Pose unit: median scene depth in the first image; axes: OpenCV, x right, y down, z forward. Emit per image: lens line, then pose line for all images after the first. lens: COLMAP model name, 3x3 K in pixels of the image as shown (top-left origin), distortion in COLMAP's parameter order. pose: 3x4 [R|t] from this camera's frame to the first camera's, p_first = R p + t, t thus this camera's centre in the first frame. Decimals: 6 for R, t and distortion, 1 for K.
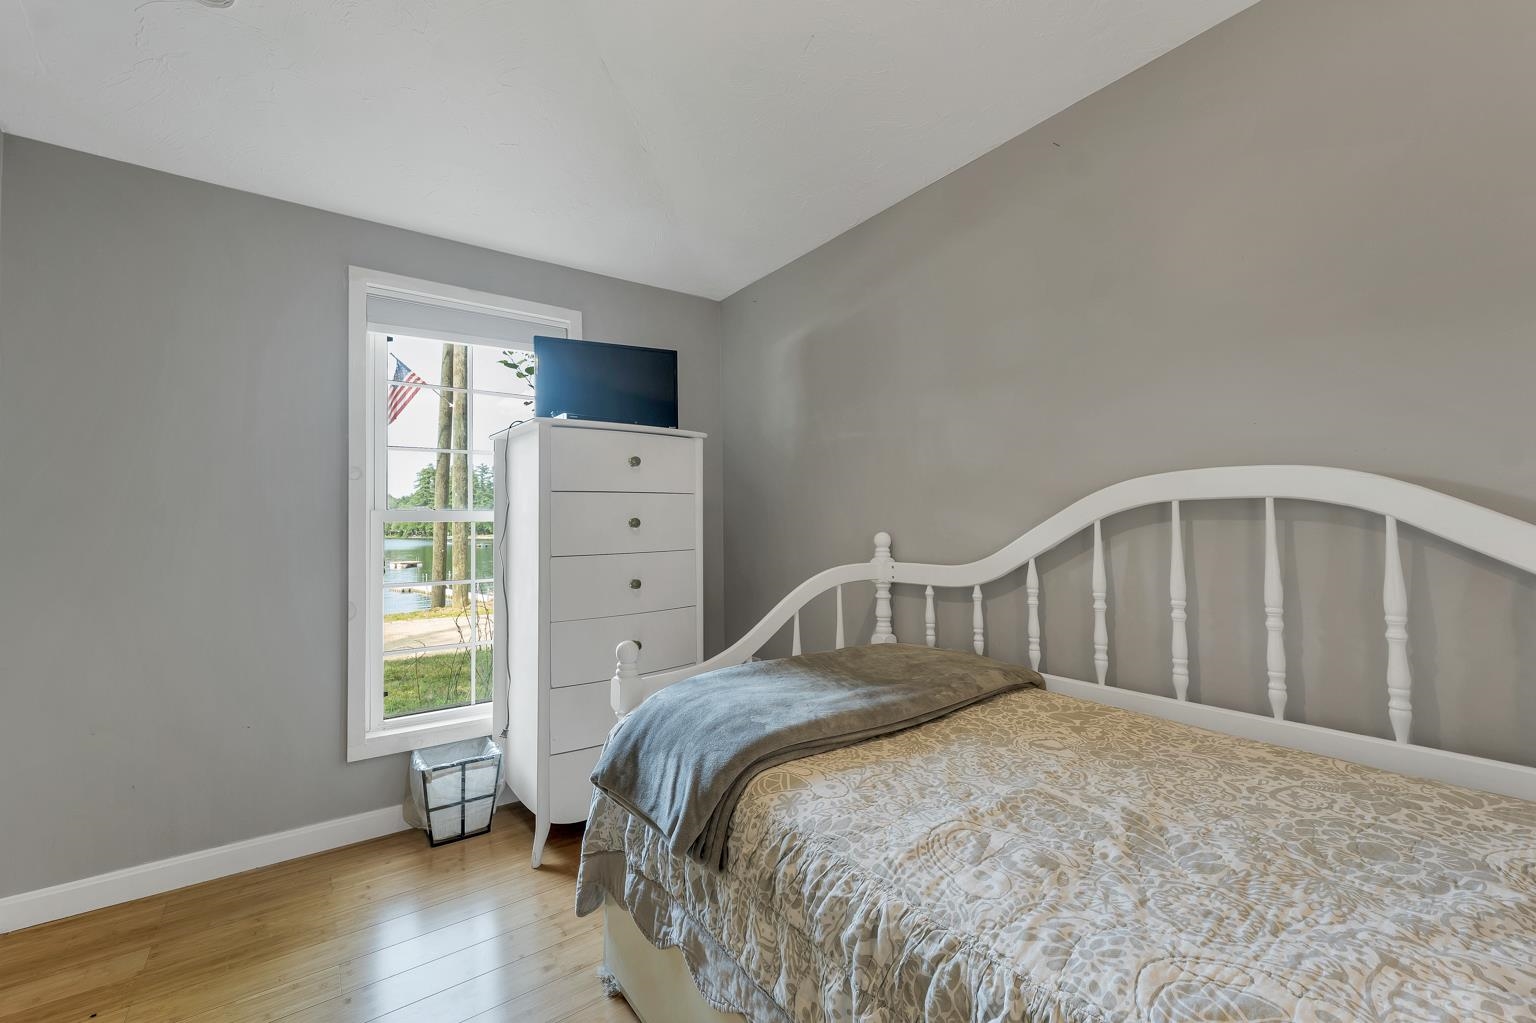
lens RADIAL K [[626.0, 0, 764.7], [0, 626.0, 516.4], [0, 0, 1]] dist [0.000271, -0.000066]
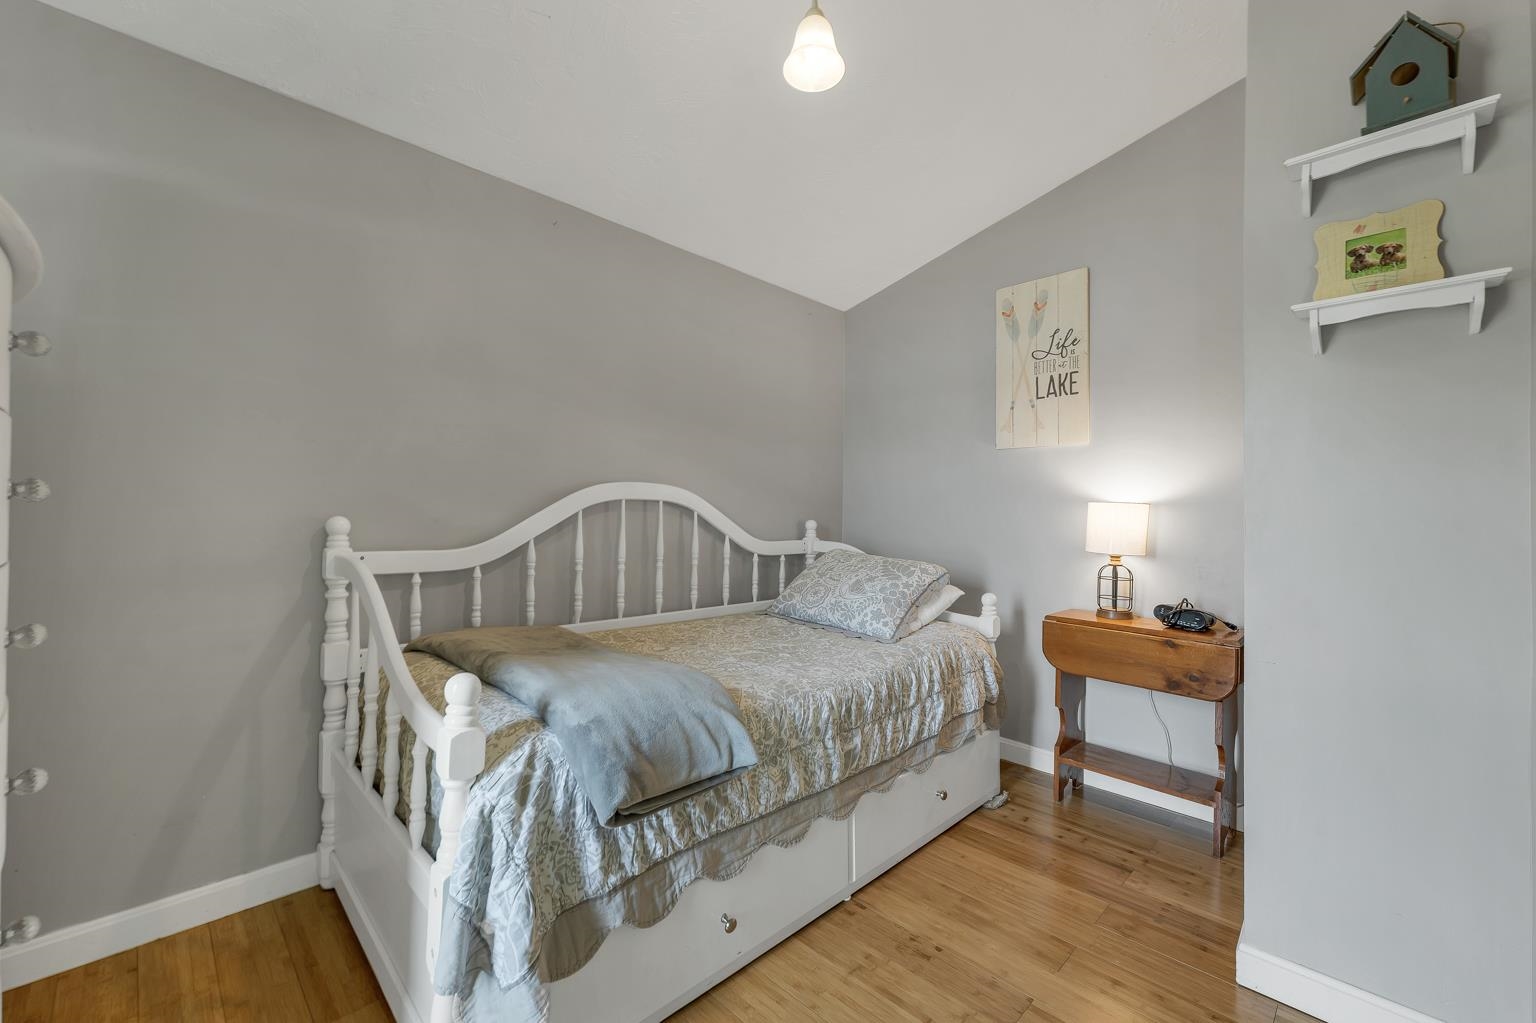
lens RADIAL K [[626.0, 0, 765.3], [0, 626.0, 506.9], [0, 0, 1]] dist [0.000271, -0.000066]
pose [[-0.144618, 0.013707, 0.989393, -0.979393], [-0.030388, 0.999371, -0.018287, 0.014282], [-0.989021, -0.032710, -0.144110, 0.796382]]
